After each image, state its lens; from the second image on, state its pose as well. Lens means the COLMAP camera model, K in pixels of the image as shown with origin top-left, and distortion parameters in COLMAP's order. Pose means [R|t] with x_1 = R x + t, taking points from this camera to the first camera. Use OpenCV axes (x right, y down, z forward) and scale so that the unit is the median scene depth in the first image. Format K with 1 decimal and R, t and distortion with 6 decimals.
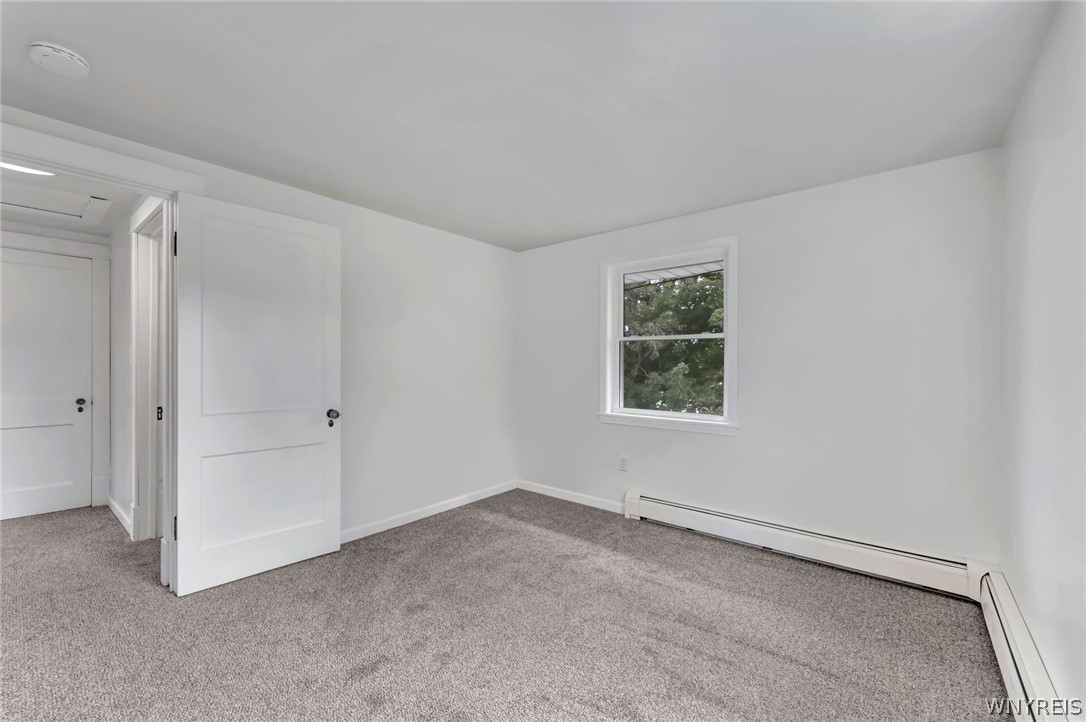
lens RADIAL K [[445.8, 0, 537.3], [0, 445.8, 362.0], [0, 0, 1]] dist [-0.000150, 0.000039]
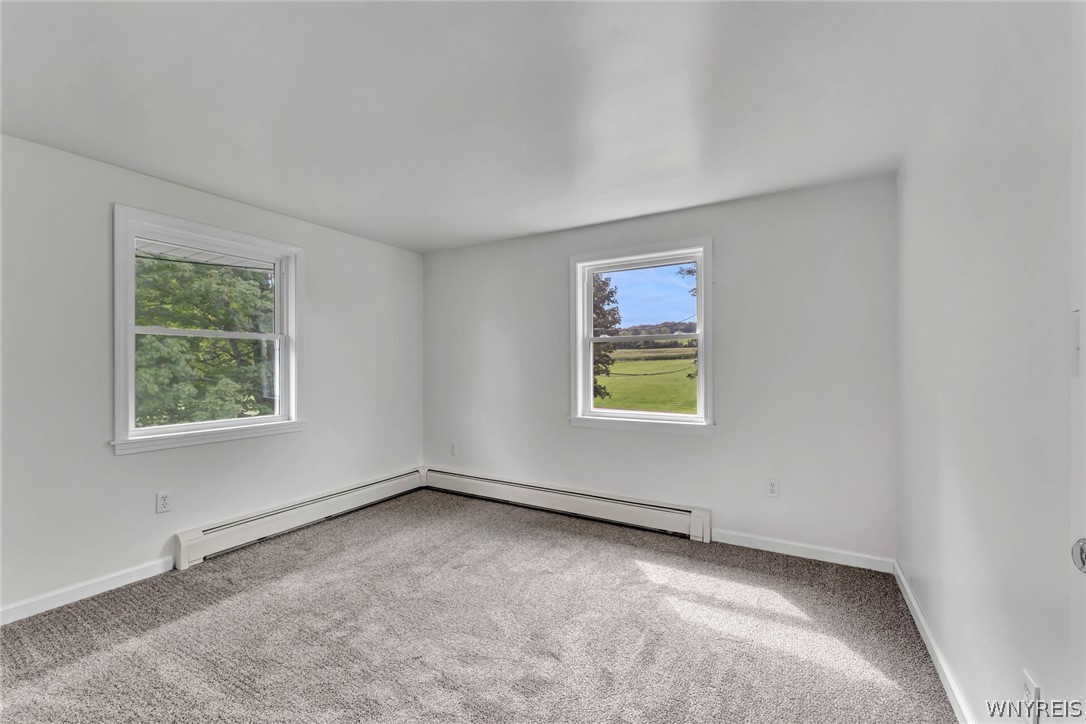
lens RADIAL K [[445.8, 0, 537.3], [0, 445.8, 363.0], [0, 0, 1]] dist [-0.000150, 0.000039]
pose [[-0.161630, -0.001955, 0.986850, -0.754035], [0.000878, 0.999997, 0.002125, -0.003091], [-0.986851, 0.001210, -0.161628, 0.619336]]
